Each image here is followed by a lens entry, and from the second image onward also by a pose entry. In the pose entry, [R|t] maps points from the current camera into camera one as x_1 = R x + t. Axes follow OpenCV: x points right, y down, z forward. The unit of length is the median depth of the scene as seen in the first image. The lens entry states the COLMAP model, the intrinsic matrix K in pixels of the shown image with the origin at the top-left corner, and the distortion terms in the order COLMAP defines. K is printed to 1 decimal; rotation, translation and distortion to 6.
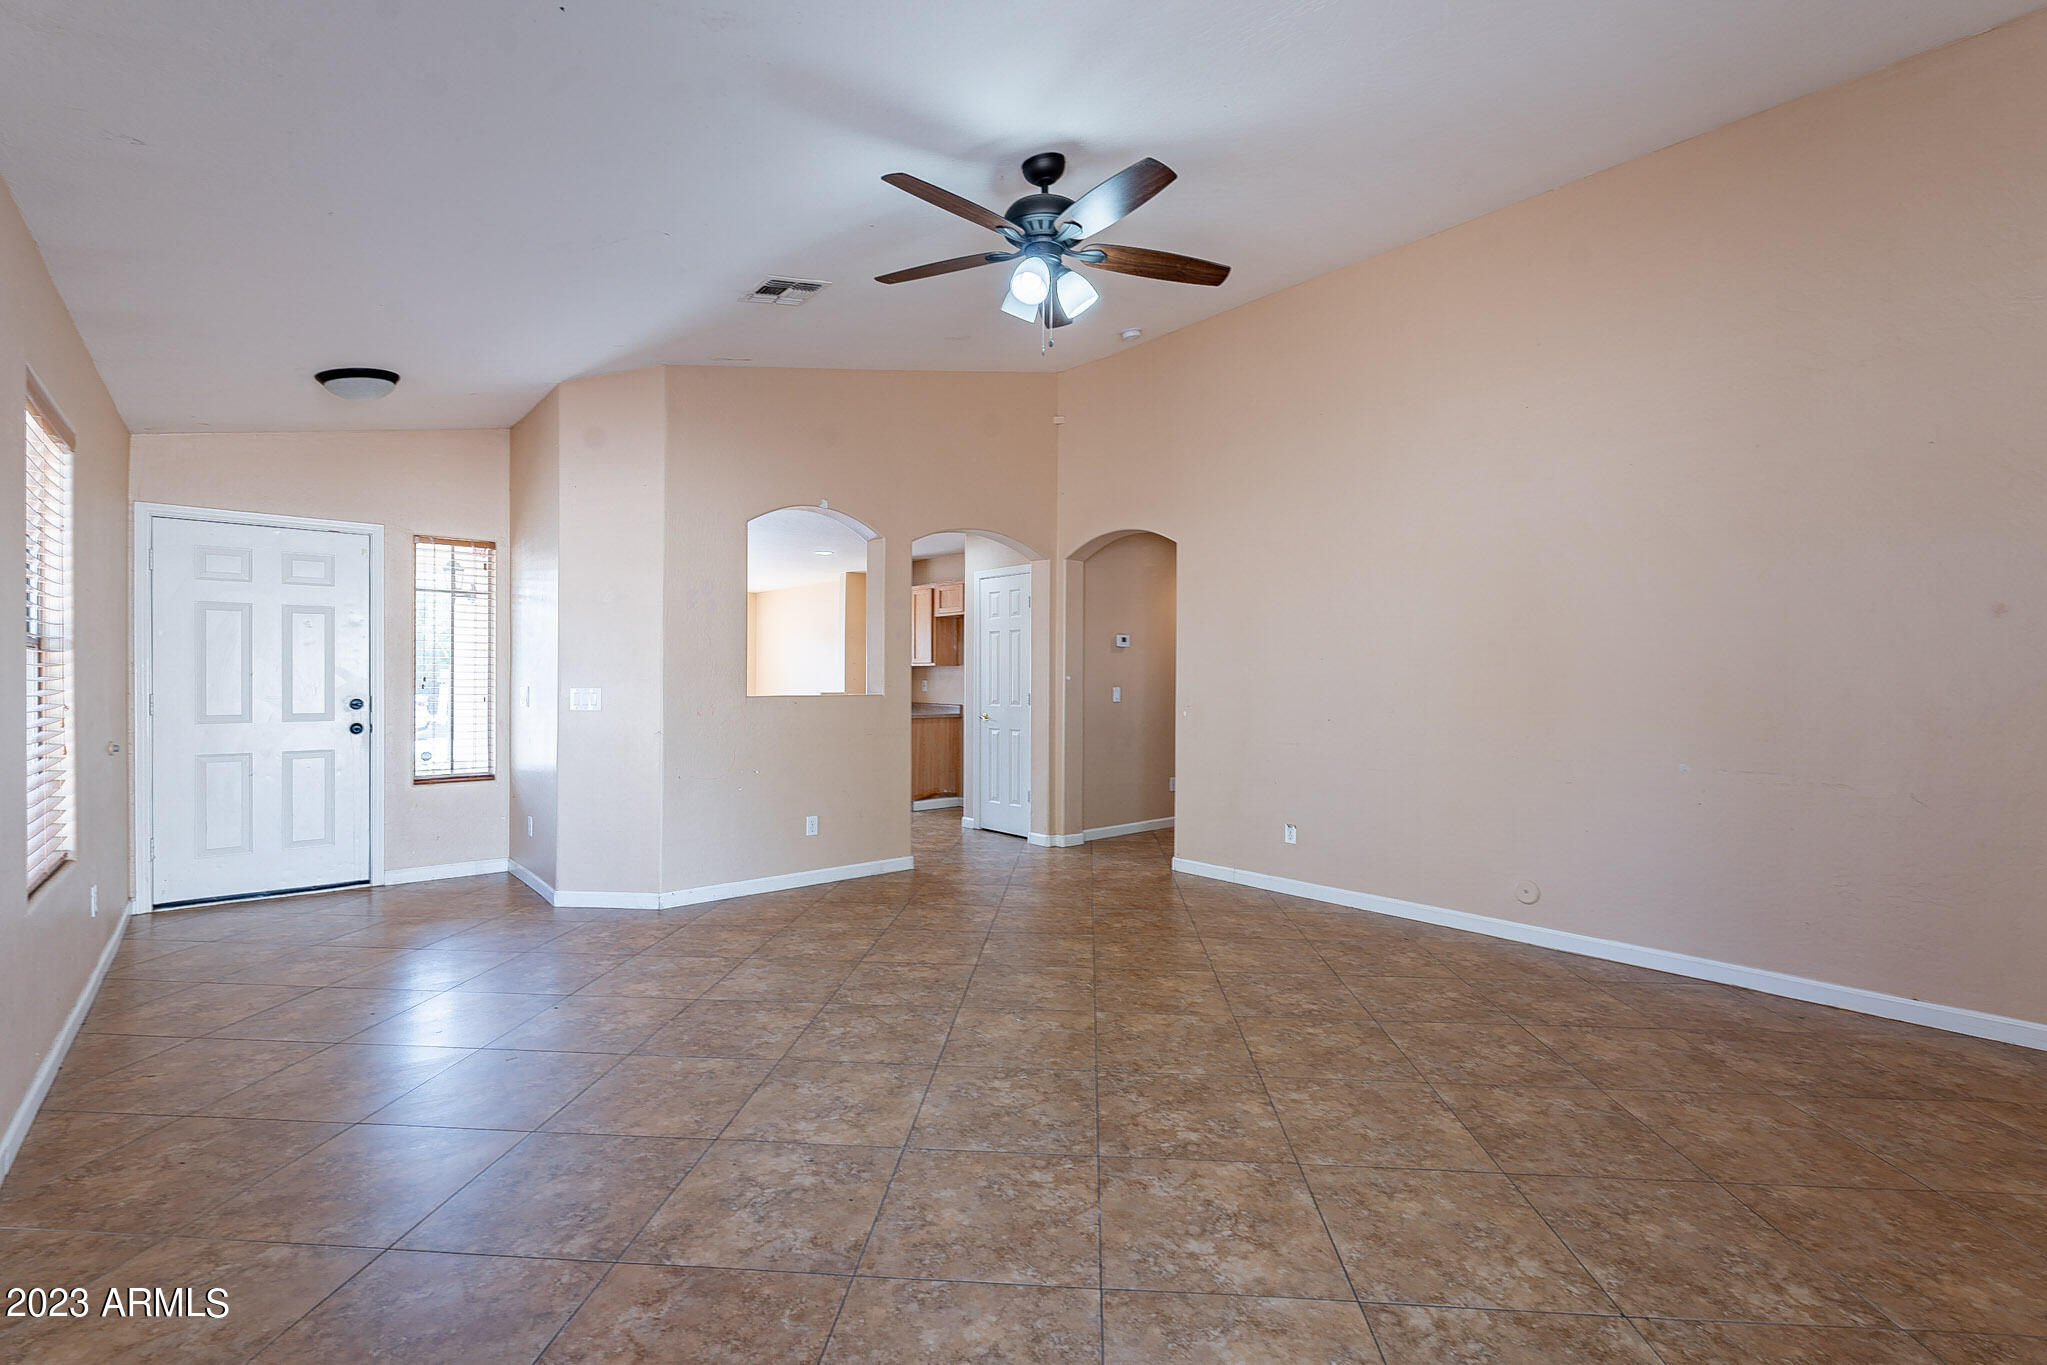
lens RADIAL K [[893.8, 0, 1023.5], [0, 893.8, 682.5], [0, 0, 1]] dist [-0.003336, 0.000174]
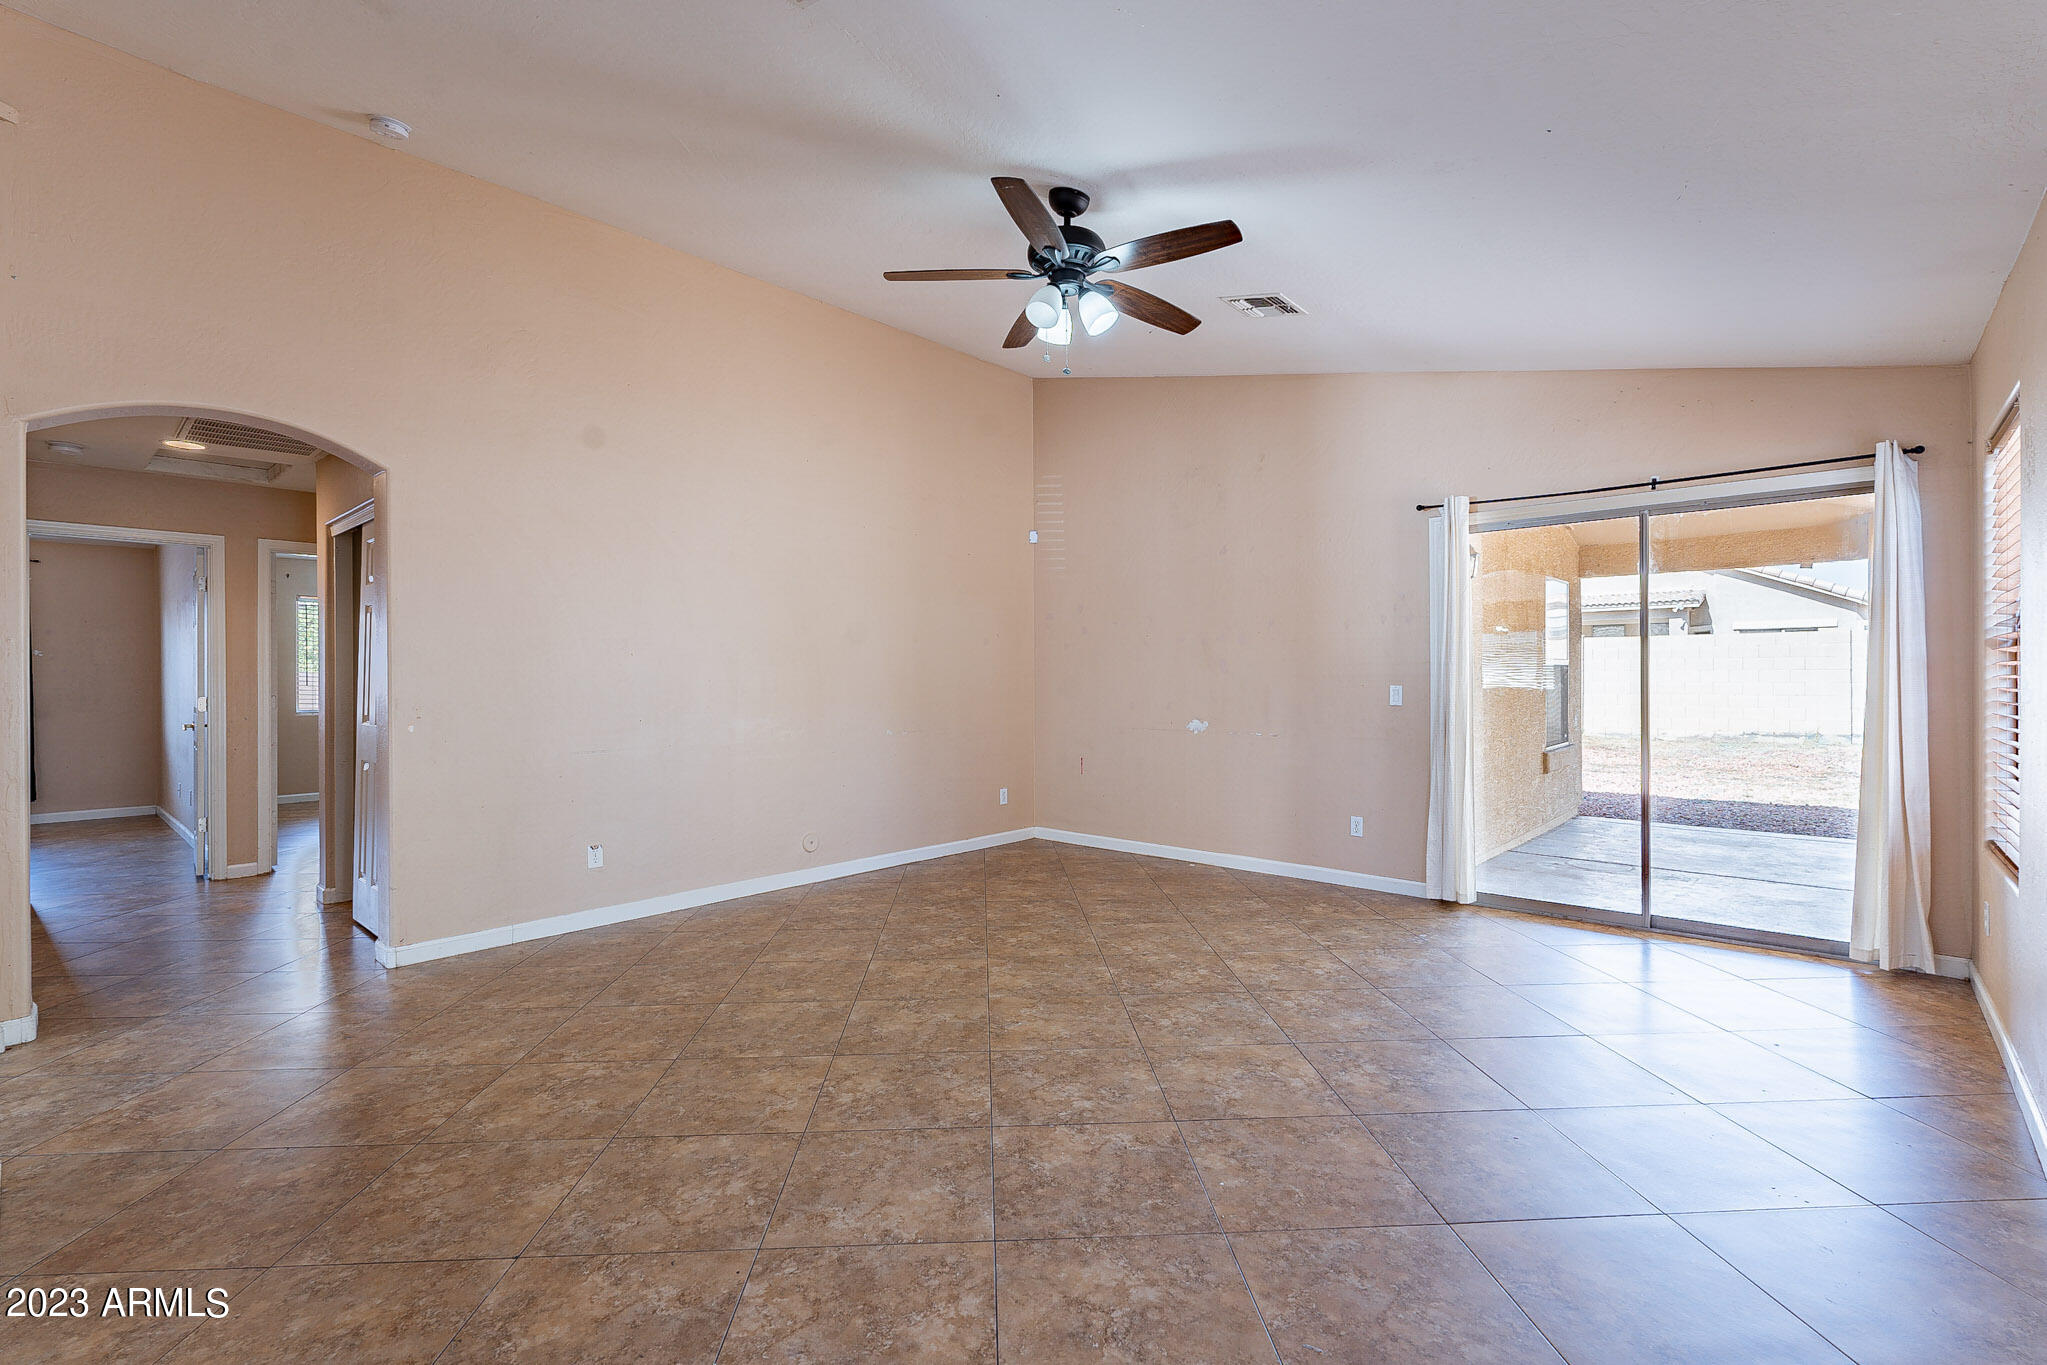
lens RADIAL K [[925.8, 0, 1023.5], [0, 925.8, 682.5], [0, 0, 1]] dist [-0.005057, -0.000129]
pose [[-0.123198, -0.010605, 0.992325, -1.015704], [0.006391, 0.999914, 0.011480, -0.008140], [-0.992362, 0.007757, -0.123120, 1.126044]]
